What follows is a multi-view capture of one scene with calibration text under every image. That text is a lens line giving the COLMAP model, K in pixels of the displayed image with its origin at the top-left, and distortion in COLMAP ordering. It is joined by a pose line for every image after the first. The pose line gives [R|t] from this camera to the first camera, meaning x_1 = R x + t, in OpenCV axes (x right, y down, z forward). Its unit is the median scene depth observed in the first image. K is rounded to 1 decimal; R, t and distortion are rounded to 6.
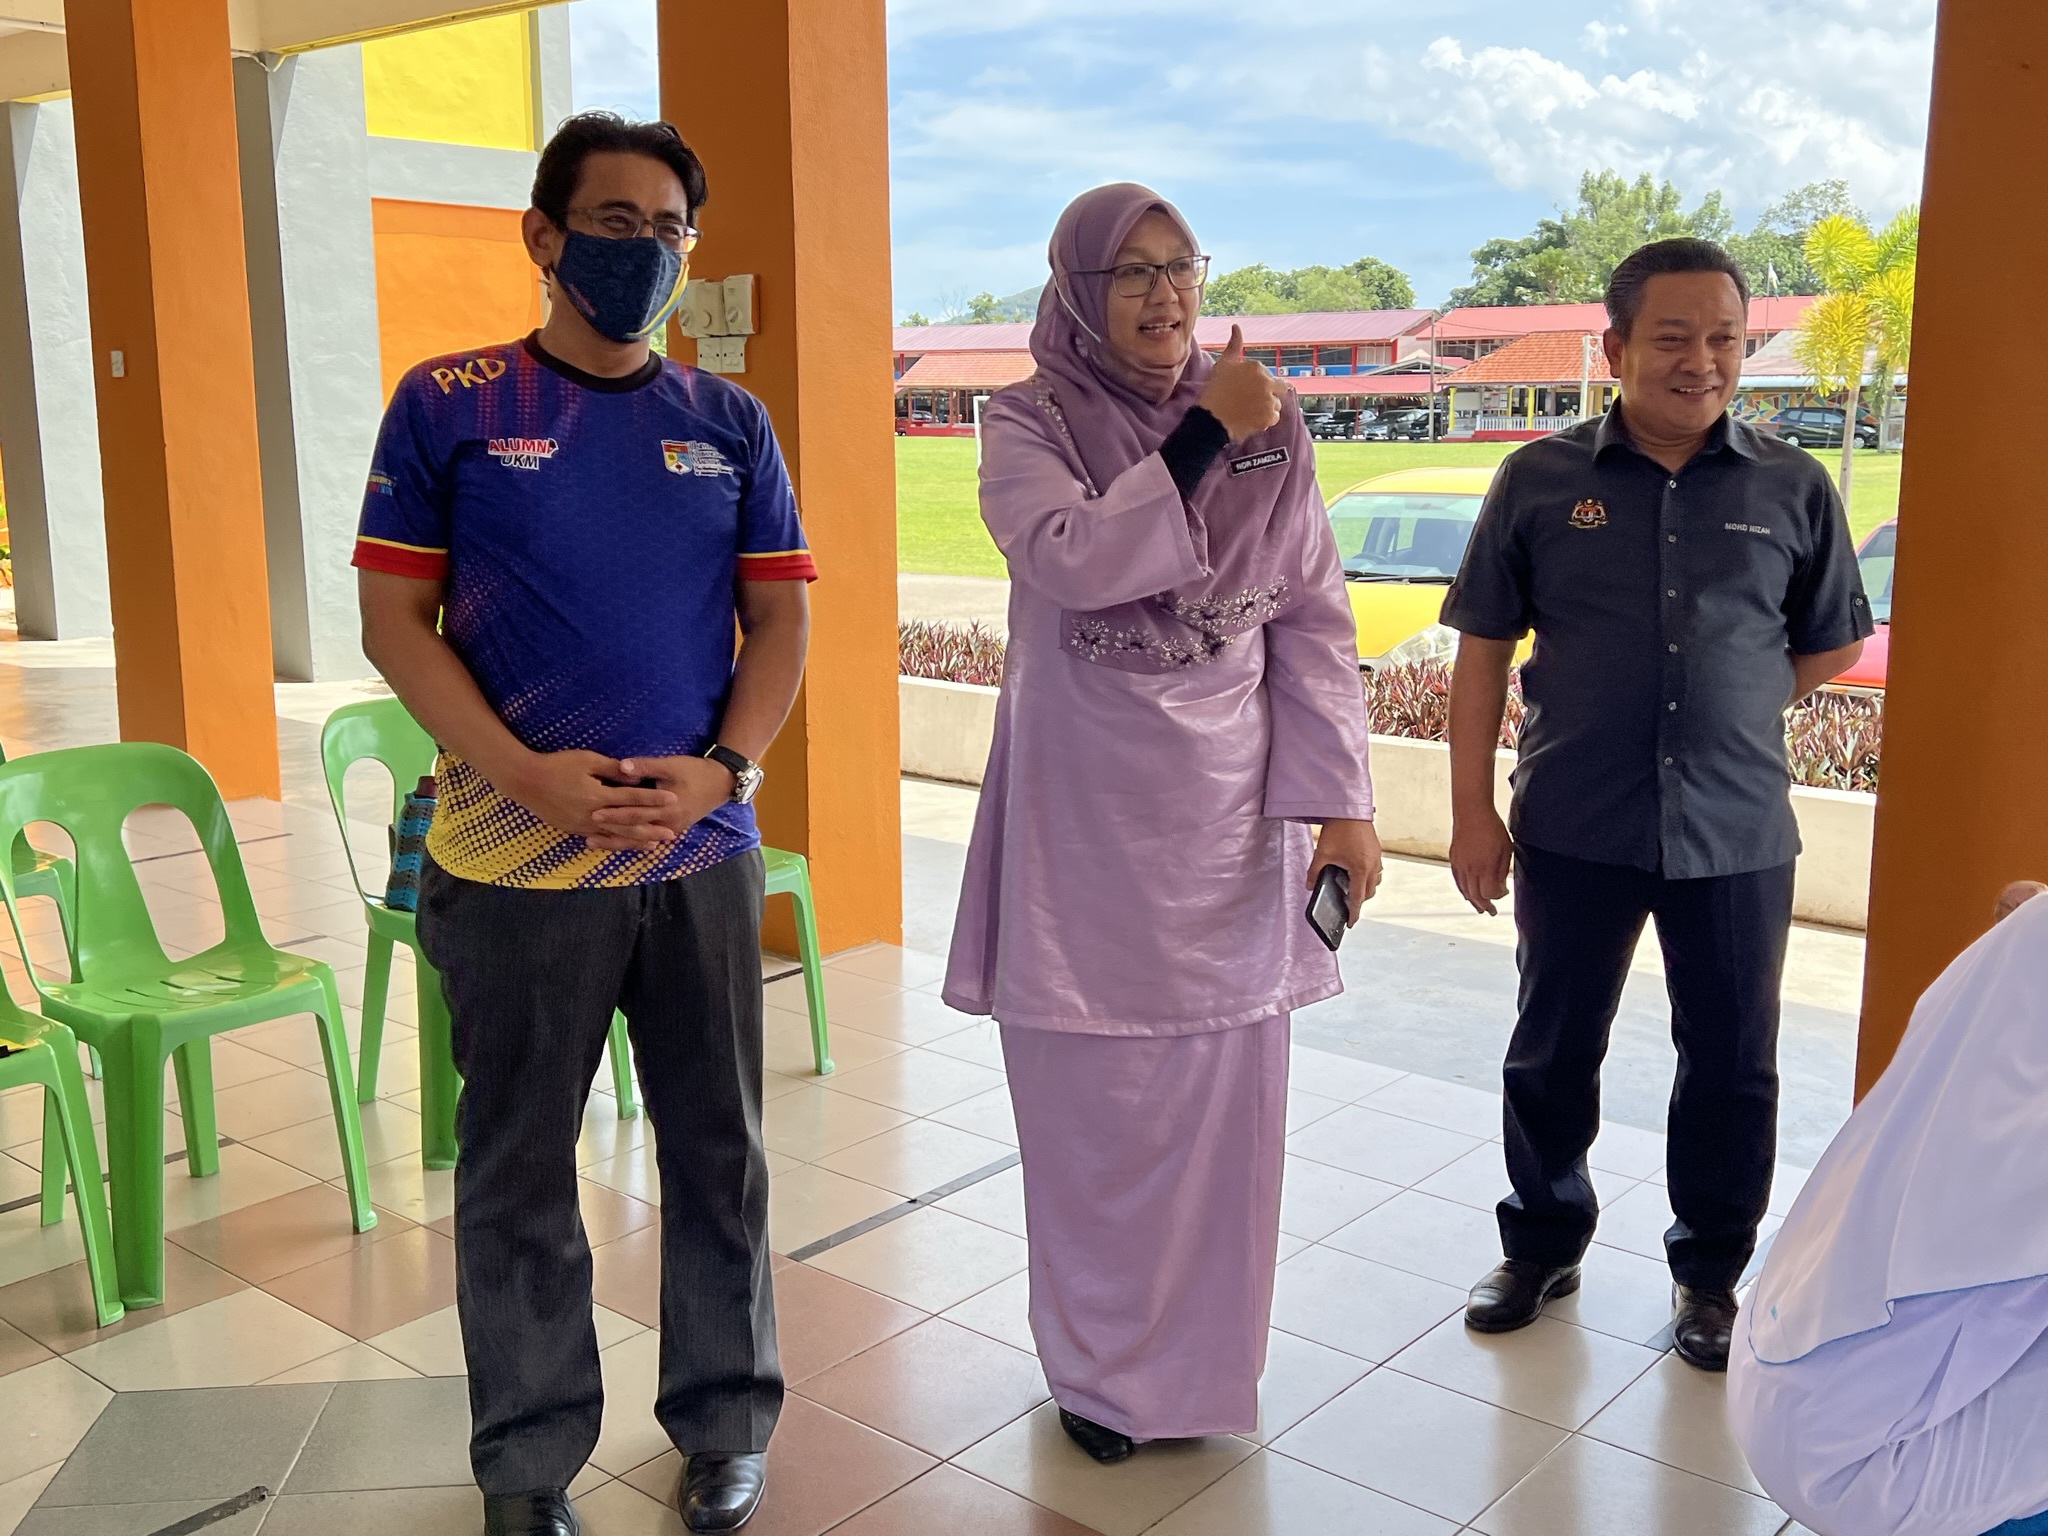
lens RADIAL K [[2036.8, 0, 1024.0], [0, 2036.8, 768.0], [0, 0, 1]] dist [0.003664, -0.004130]
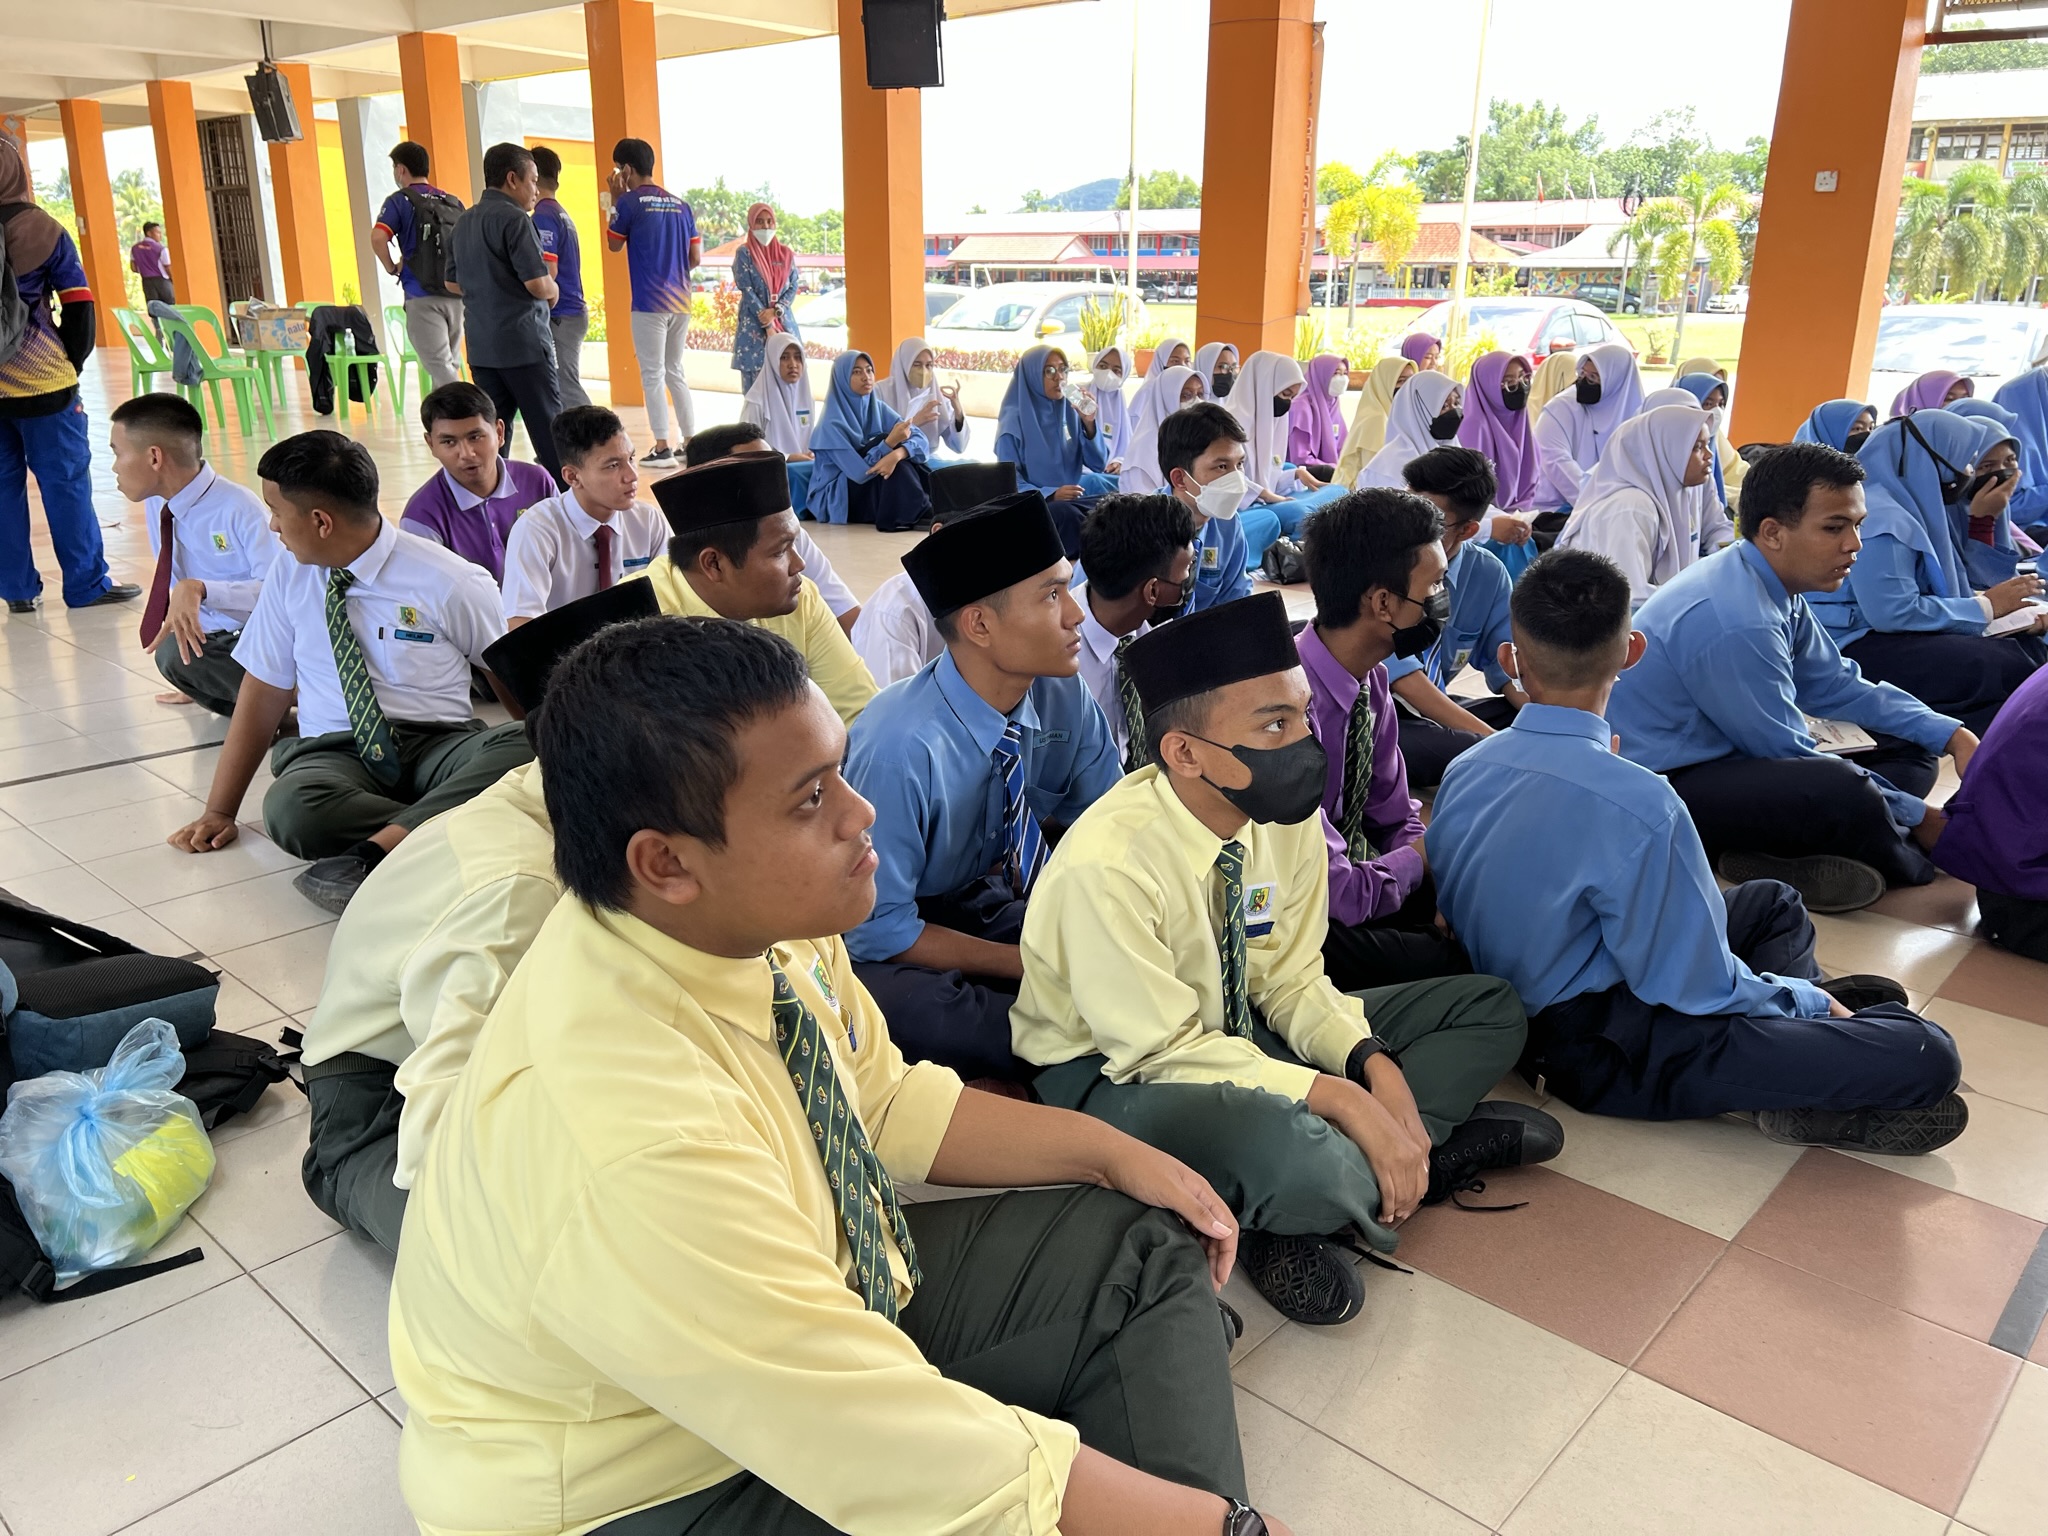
lens RADIAL K [[1541.9, 0, 1024.0], [0, 1541.9, 768.0], [0, 0, 1]] dist [0.074963, -0.086476]
pose [[0.998777, 0.029447, -0.039713, 0.039888], [-0.024089, 0.991323, 0.129224, 0.019160], [0.043174, -0.128110, 0.990820, -0.096119]]
